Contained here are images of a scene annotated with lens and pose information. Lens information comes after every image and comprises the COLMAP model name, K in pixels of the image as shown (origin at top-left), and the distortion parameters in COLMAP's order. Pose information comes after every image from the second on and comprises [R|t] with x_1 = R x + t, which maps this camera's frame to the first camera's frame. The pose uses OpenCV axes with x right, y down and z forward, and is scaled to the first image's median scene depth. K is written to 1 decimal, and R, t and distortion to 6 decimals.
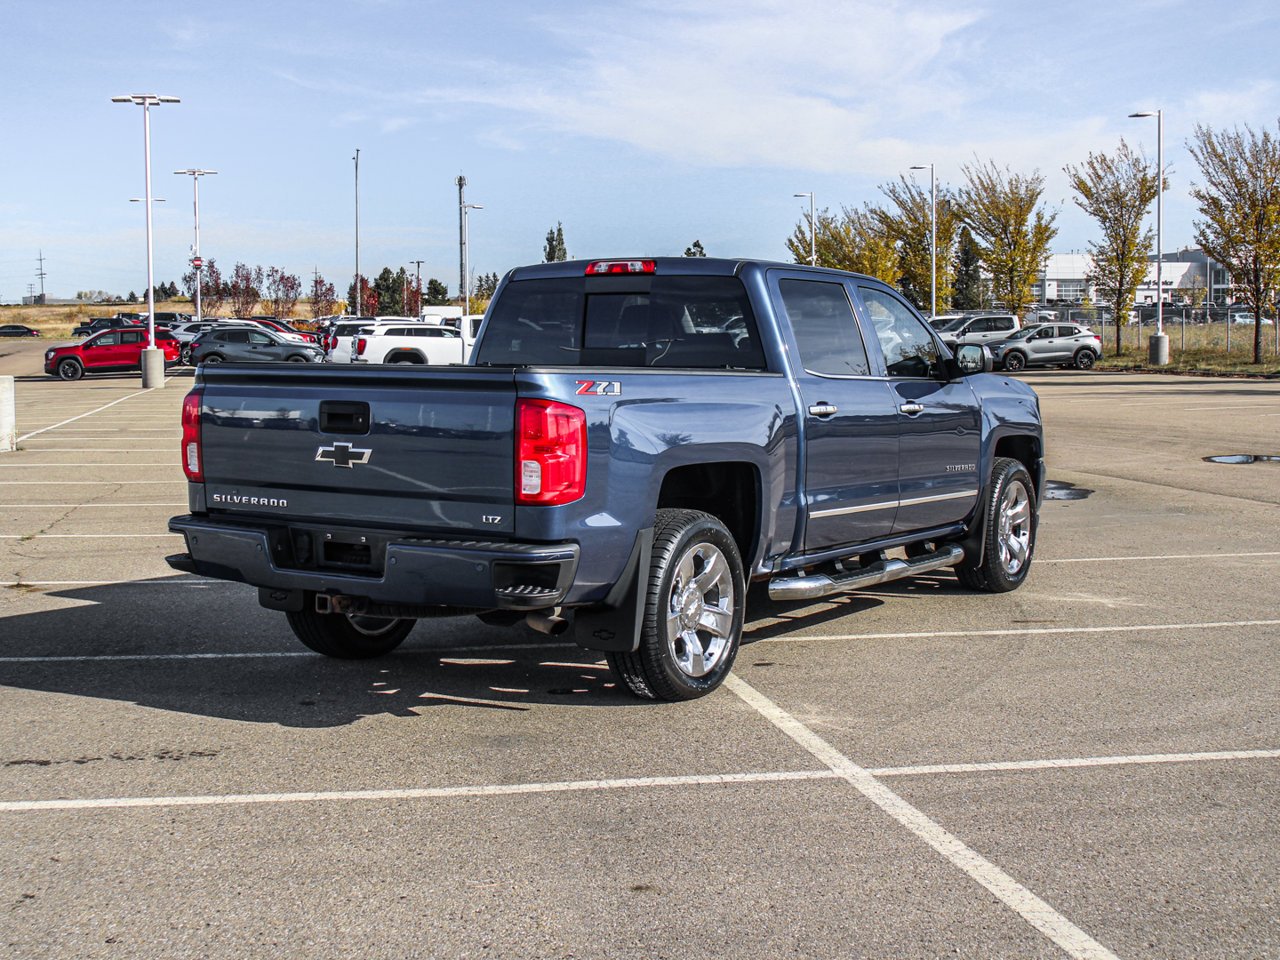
lens RADIAL K [[1800.9, 0, 589.2], [0, 1800.9, 479.9], [0, 0, 1]] dist [0.008900, -0.012974]
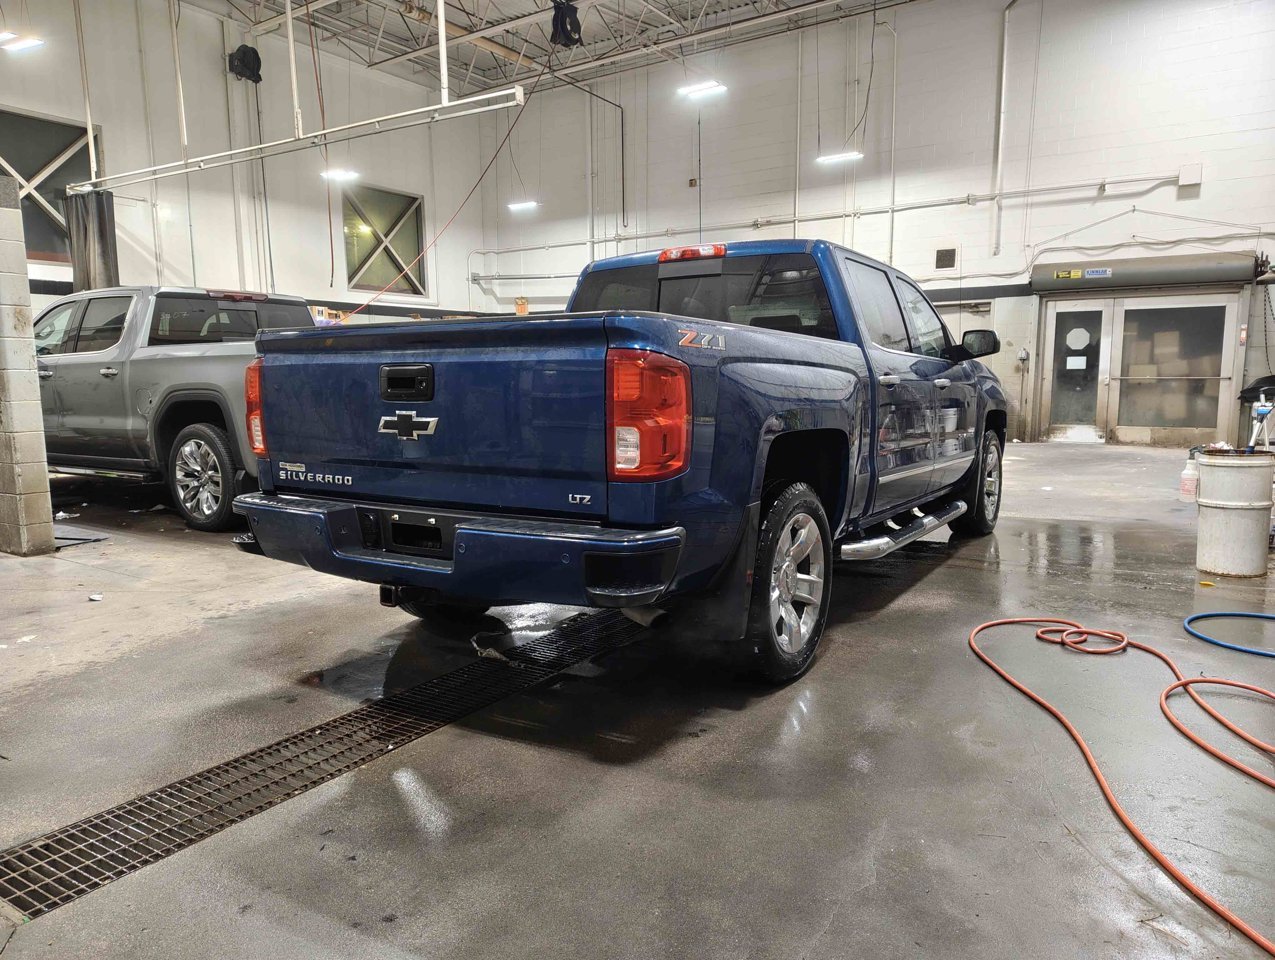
lens RADIAL K [[891.6, 0, 650.4], [0, 891.6, 481.8], [0, 0, 1]] dist [0.007447, 0.001231]
pose [[0.999307, -0.017767, 0.032720, -0.027047], [0.016600, 0.999228, 0.035597, 0.000144], [-0.033327, -0.035029, 0.998830, 0.458017]]
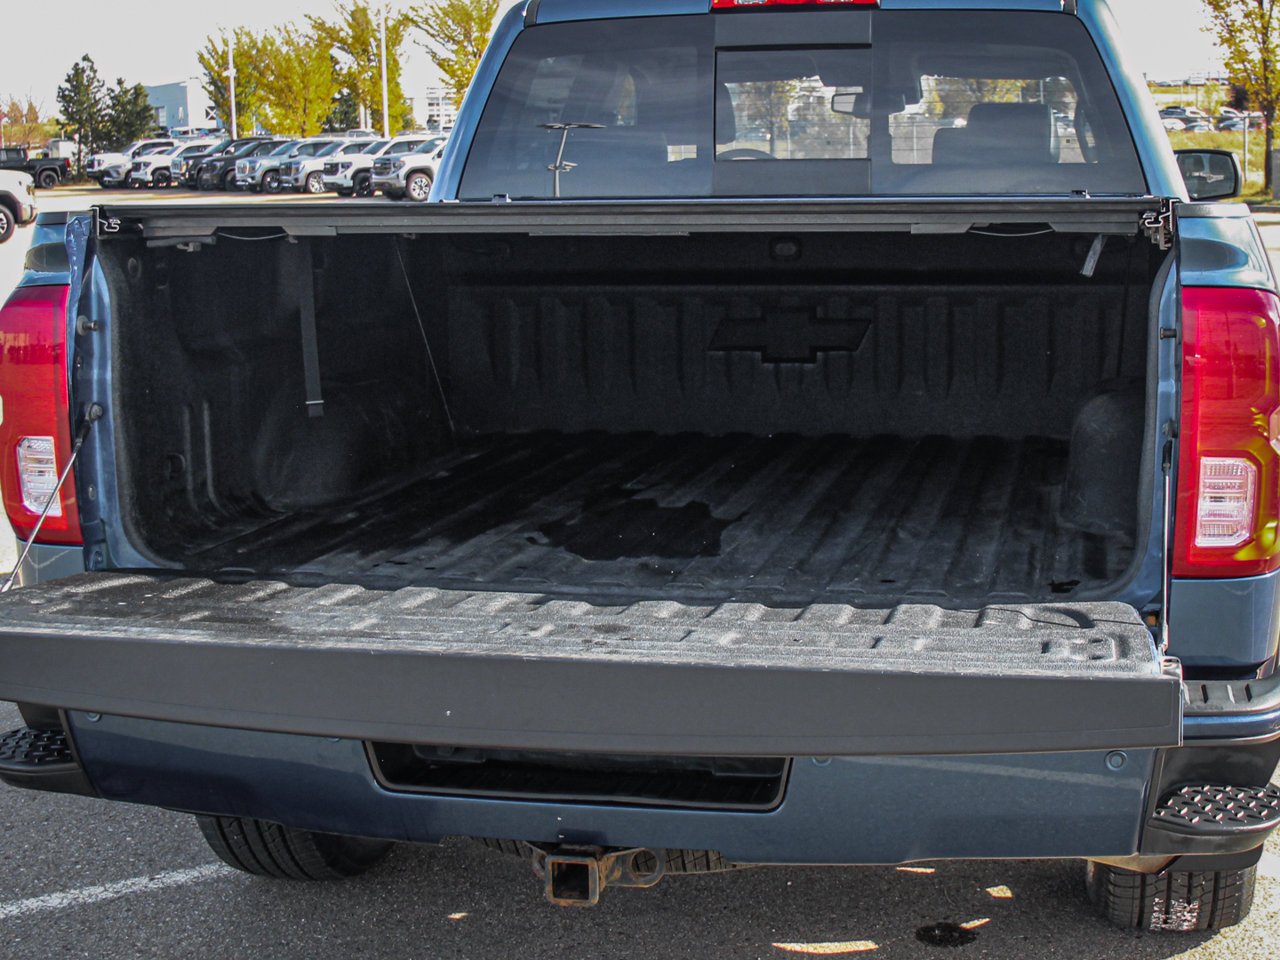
lens RADIAL K [[1942.2, 0, 722.4], [0, 1942.2, 475.2], [0, 0, 1]] dist [-0.118594, -0.054483]
pose [[0.917569, -0.077899, 0.389870, -0.212921], [0.046292, 0.994880, 0.089836, -0.035796], [-0.394872, -0.064383, 0.916478, 0.518851]]
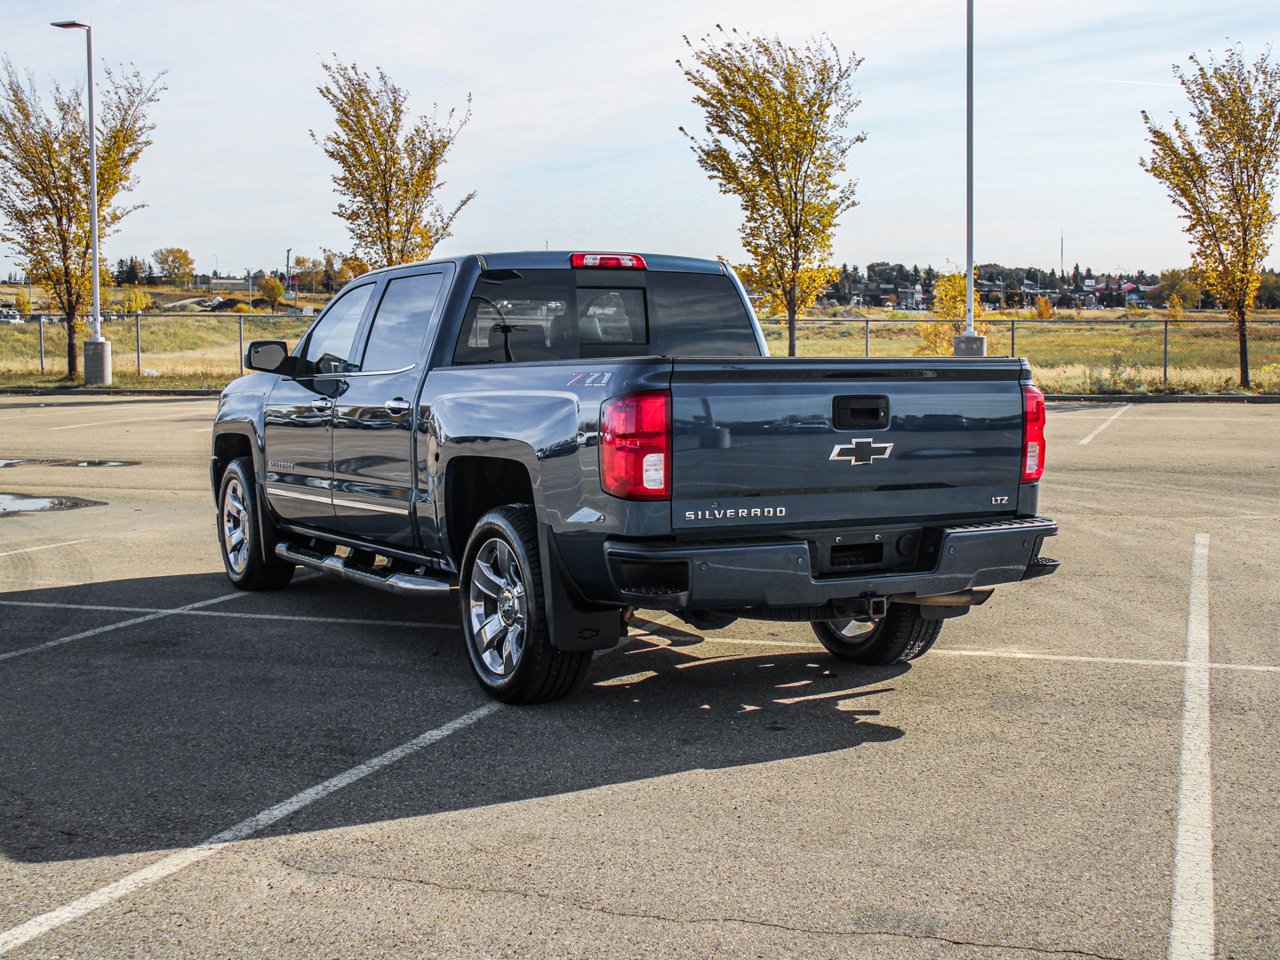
lens RADIAL K [[1800.9, 0, 589.2], [0, 1800.9, 479.9], [0, 0, 1]] dist [0.008900, -0.012974]
pose [[0.469669, -0.069490, 0.880103, -0.852184], [0.074813, 0.996444, 0.038752, -0.038081], [-0.879667, 0.047642, 0.473198, 0.549386]]
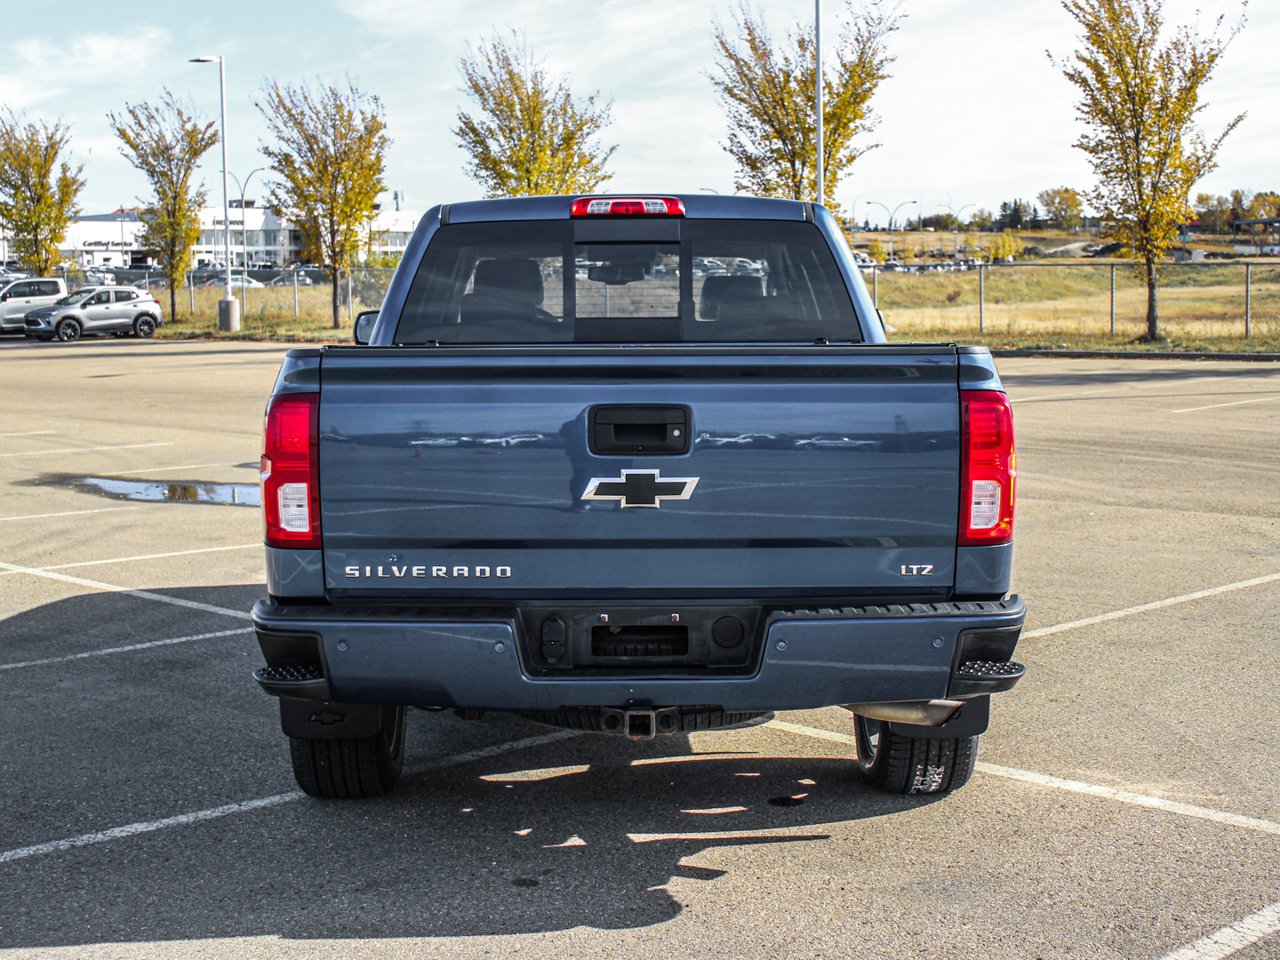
lens RADIAL K [[1928.7, 0, 596.9], [0, 1928.7, 456.5], [0, 0, 1]] dist [0.001047, 0.020243]
pose [[0.828868, -0.054050, 0.556827, -0.431444], [0.053734, 0.998412, 0.016927, -0.030645], [-0.556858, 0.015890, 0.830456, 0.357397]]
